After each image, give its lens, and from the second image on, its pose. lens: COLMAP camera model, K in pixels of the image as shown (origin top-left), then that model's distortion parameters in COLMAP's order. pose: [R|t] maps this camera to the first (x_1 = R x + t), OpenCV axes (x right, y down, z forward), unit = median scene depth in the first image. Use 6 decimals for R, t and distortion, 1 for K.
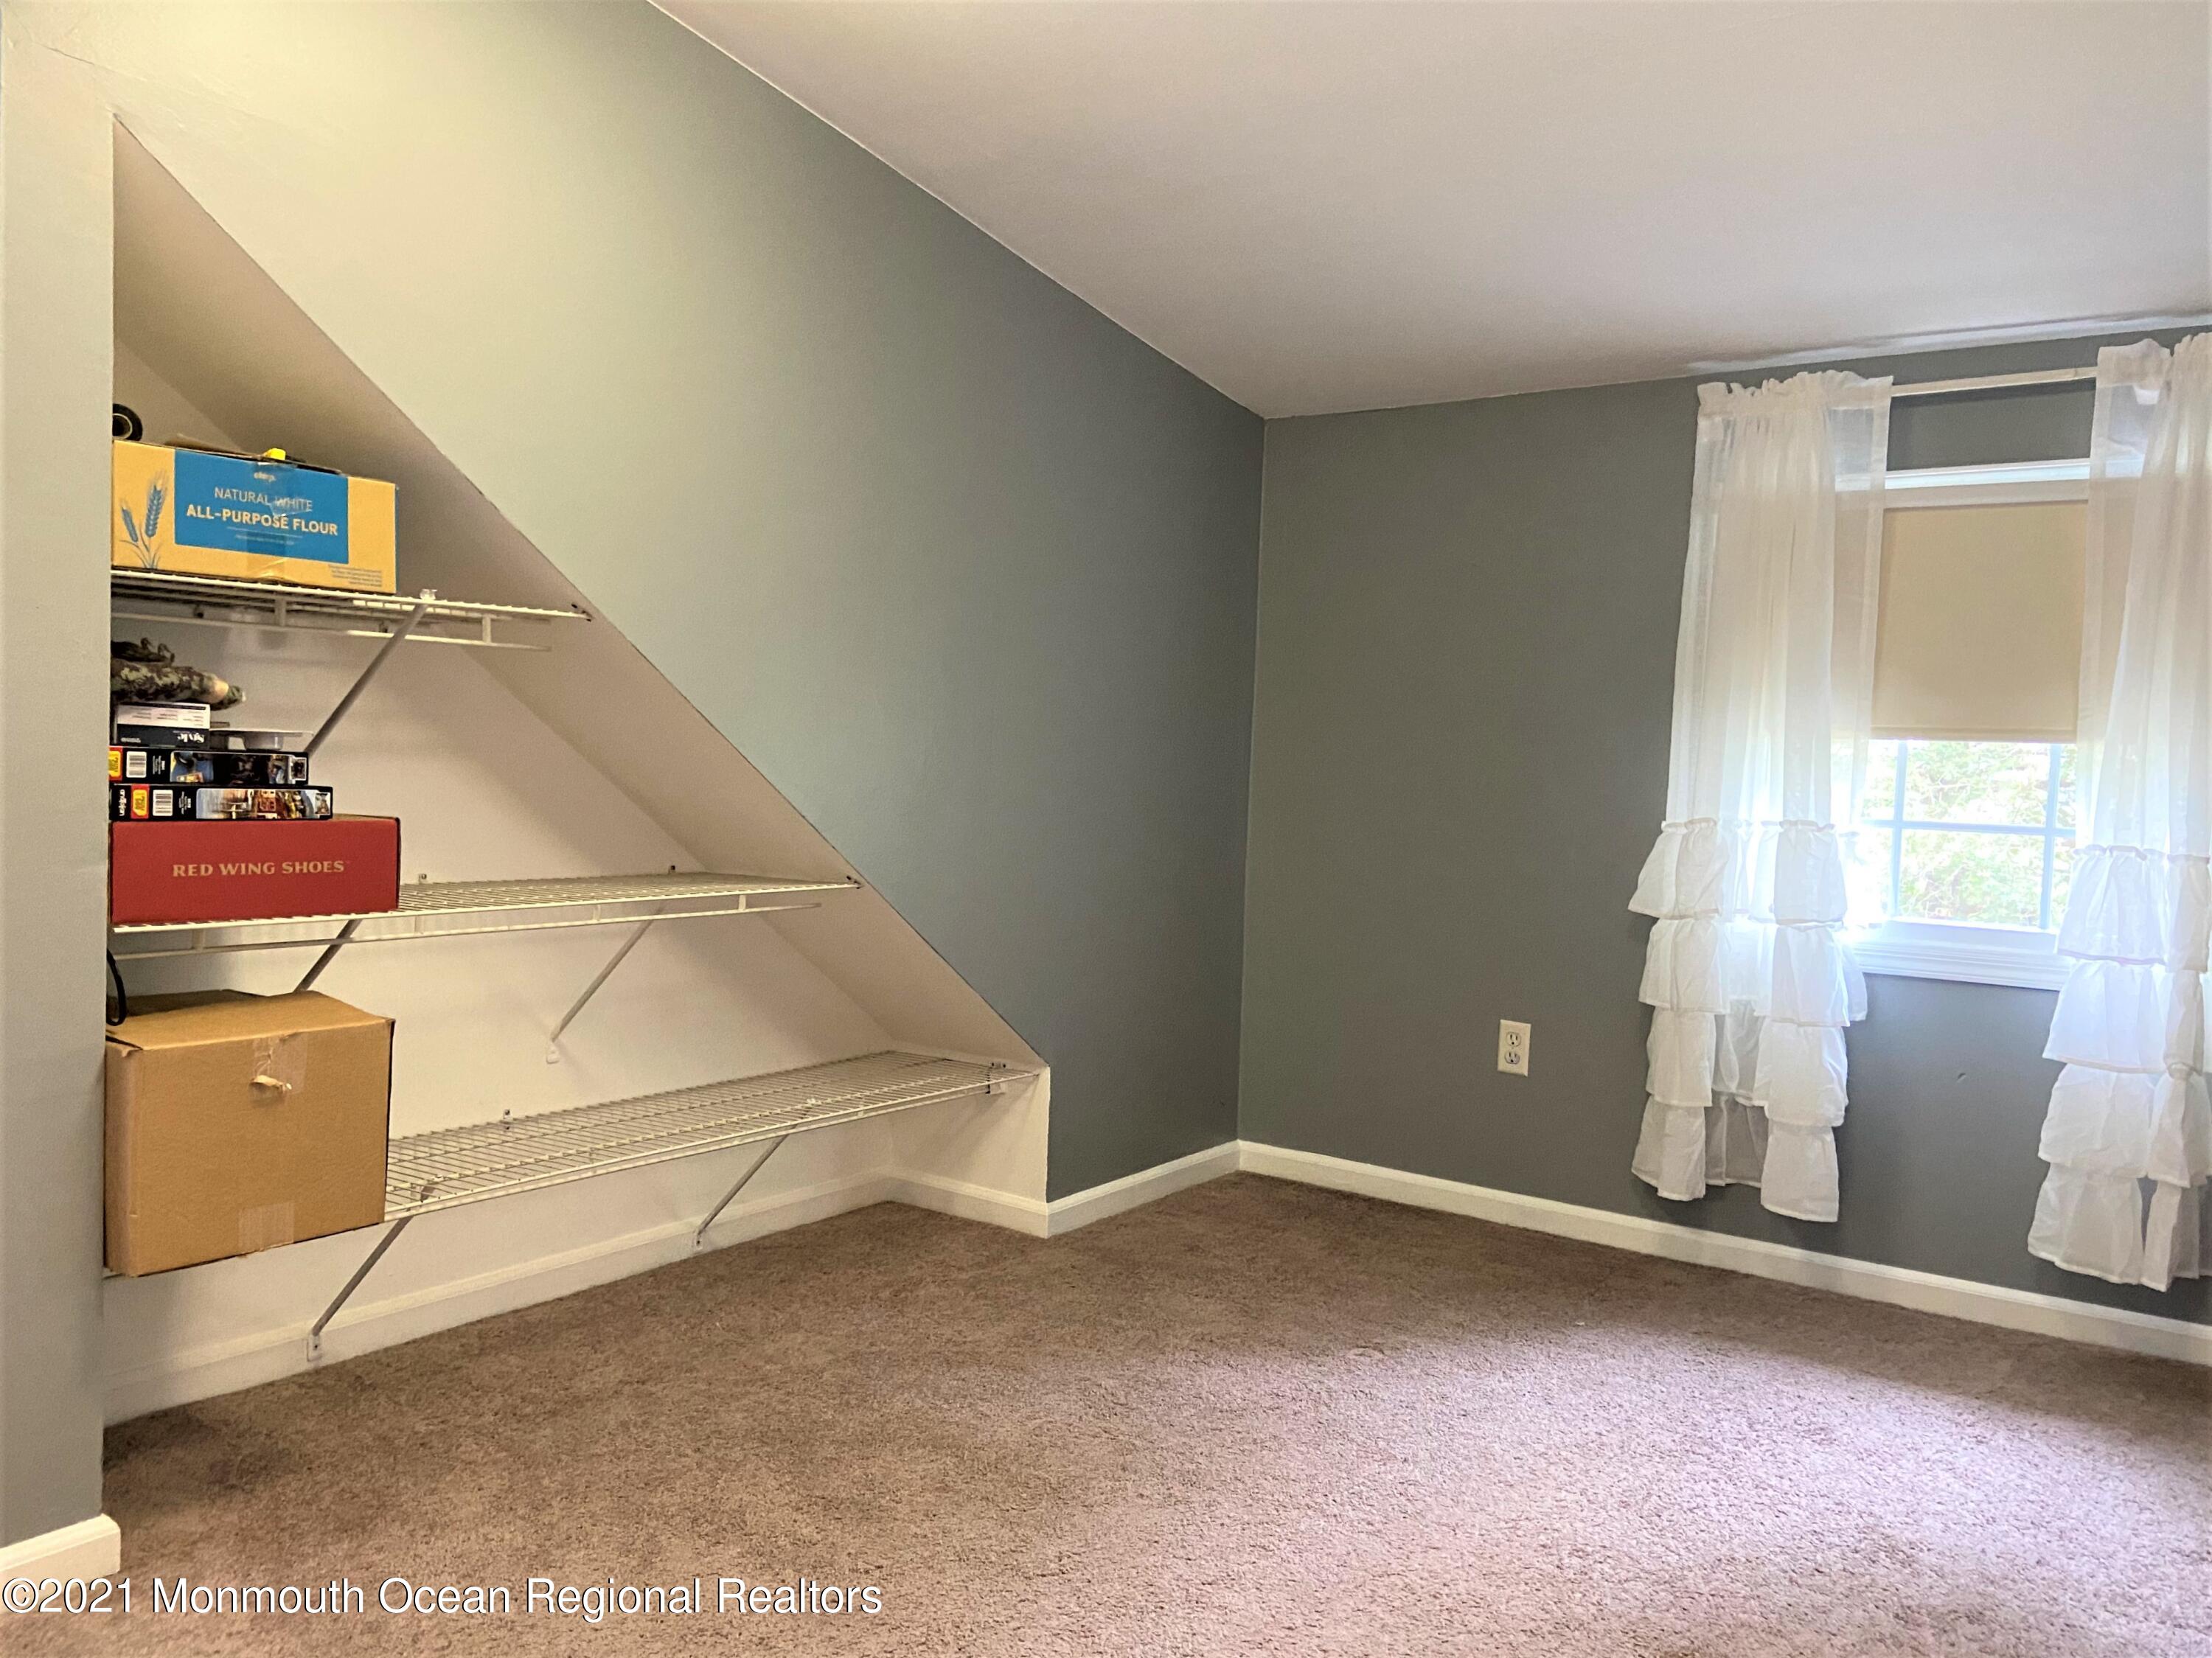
lens RADIAL K [[1720.1, 0, 1106.0], [0, 1720.1, 829.0], [0, 0, 1]] dist [0.158723, -0.191621]
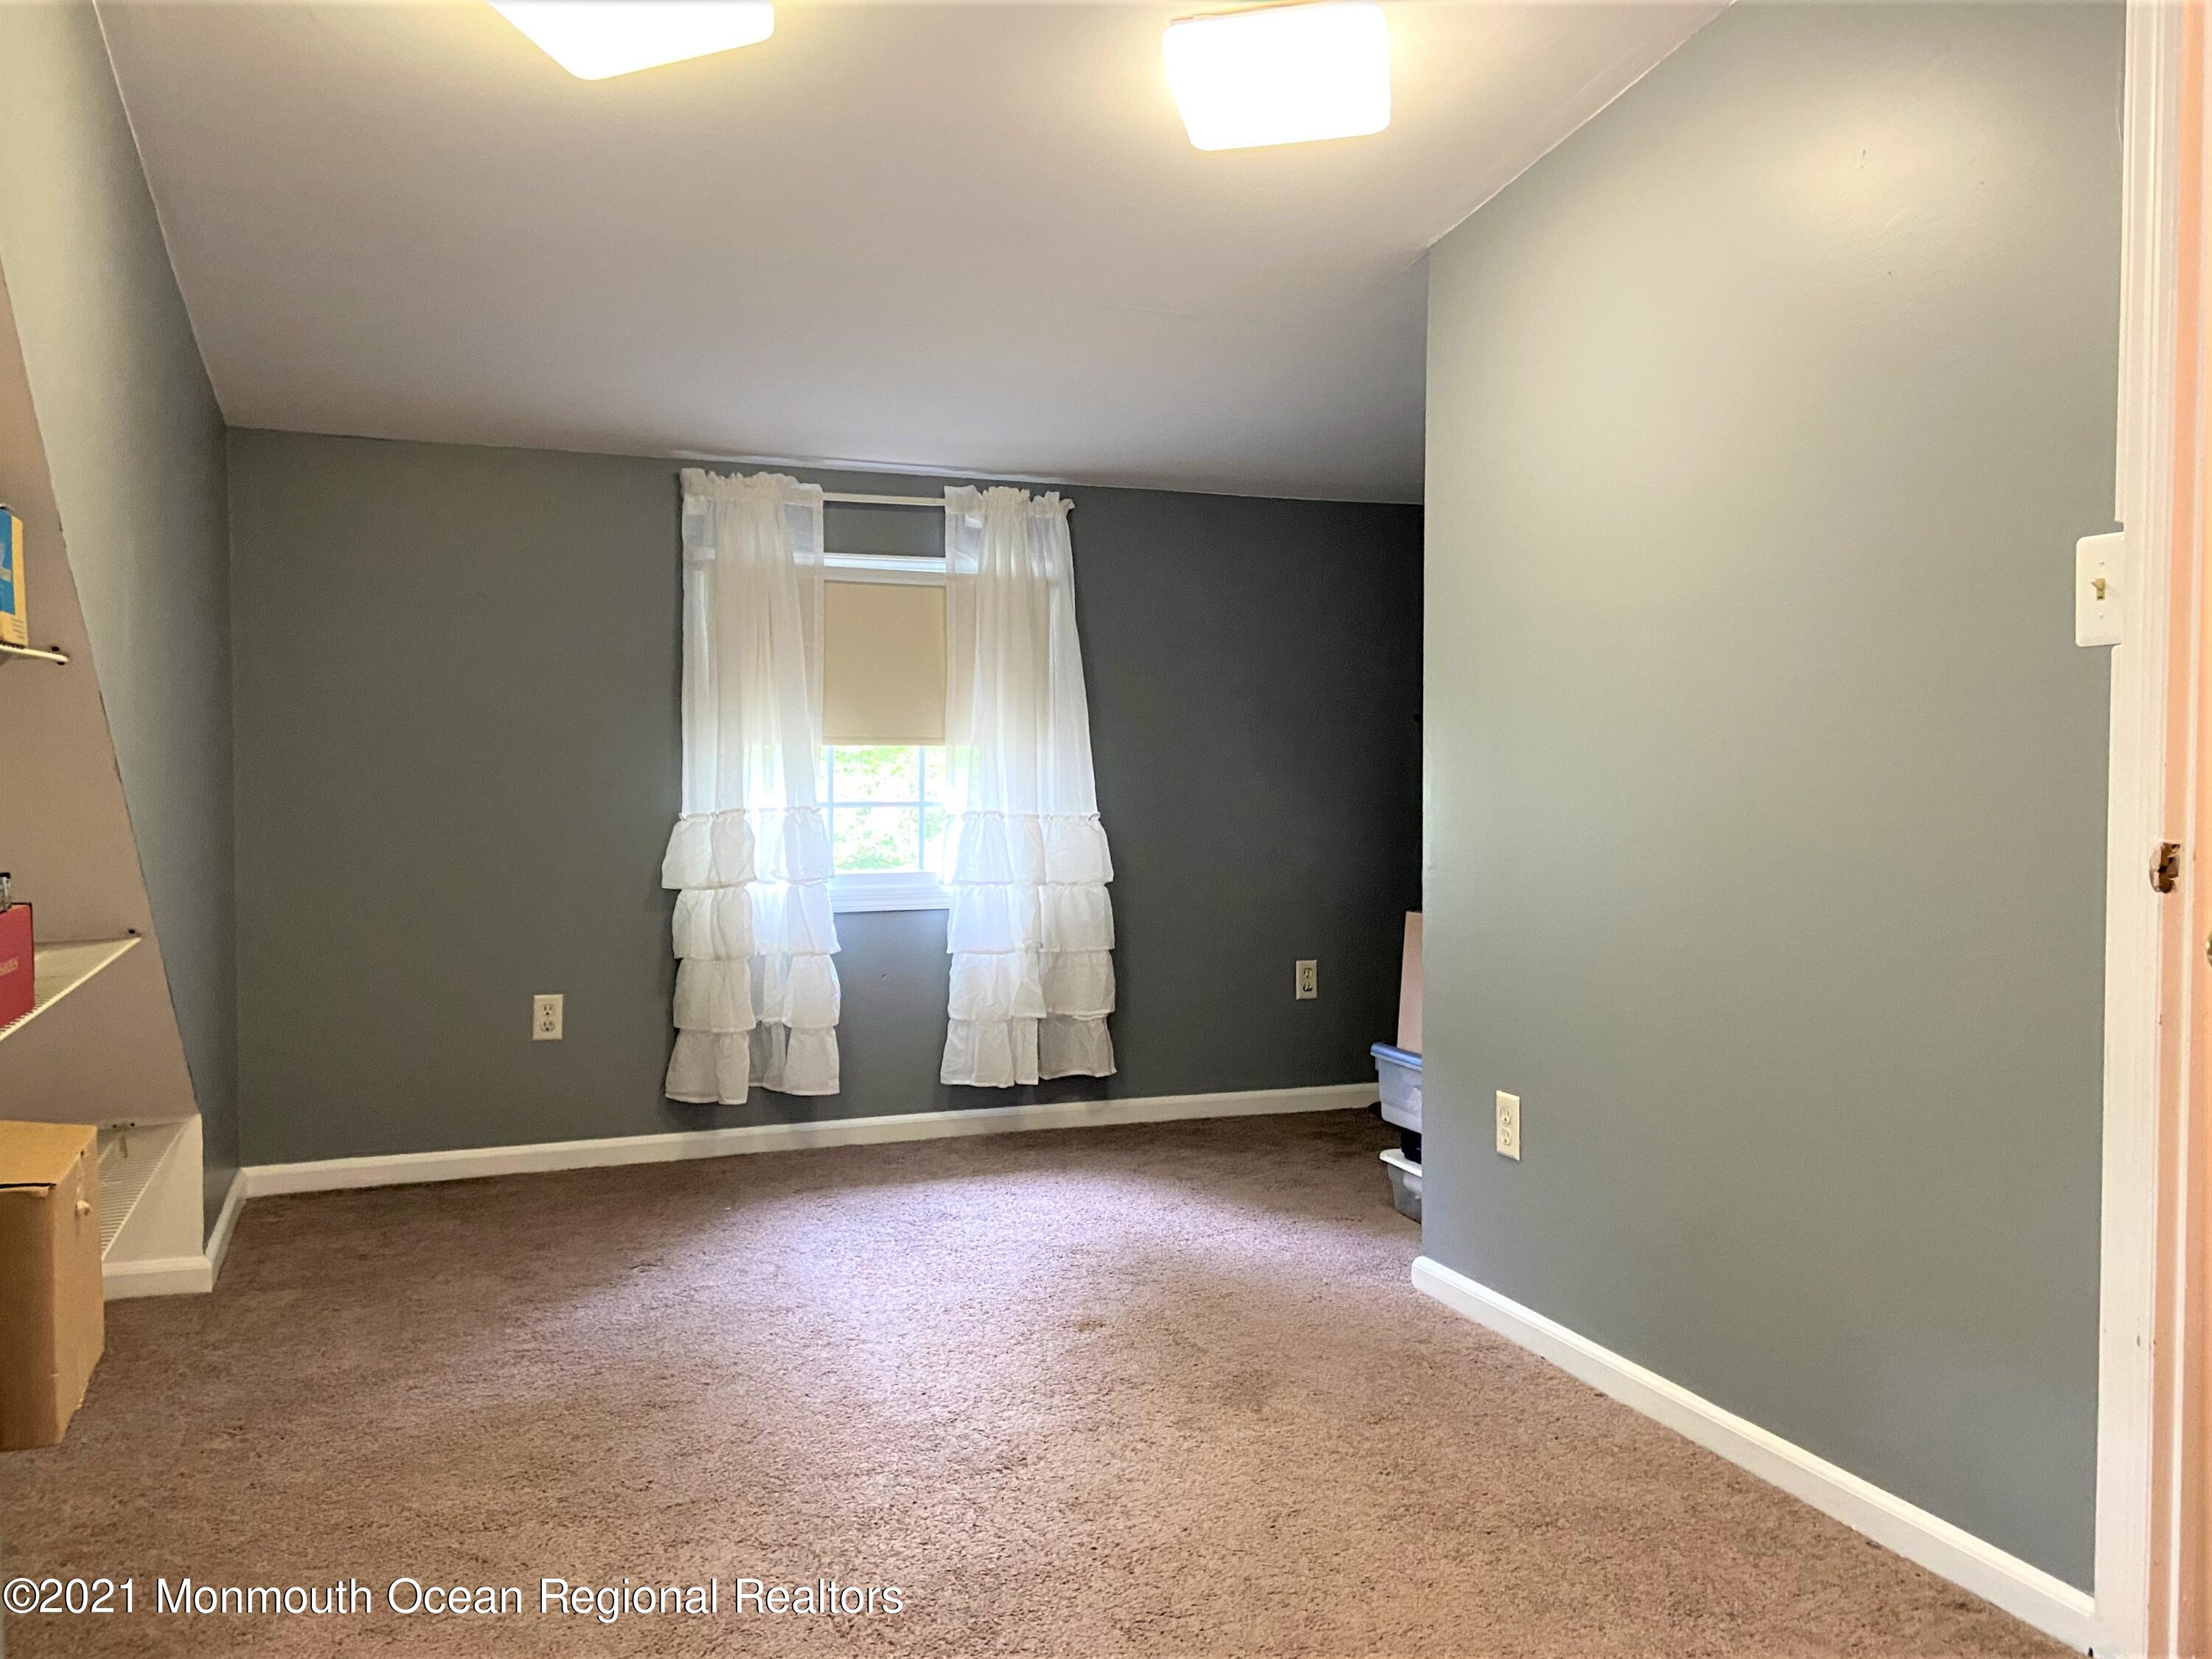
lens RADIAL K [[1785.6, 0, 1106.9], [0, 1785.6, 805.1], [0, 0, 1]] dist [0.112246, -0.003517]
pose [[0.555604, -0.058172, 0.829409, -0.659851], [0.052992, 0.997999, 0.034499, -0.043147], [-0.829757, 0.024784, 0.557575, 0.030691]]
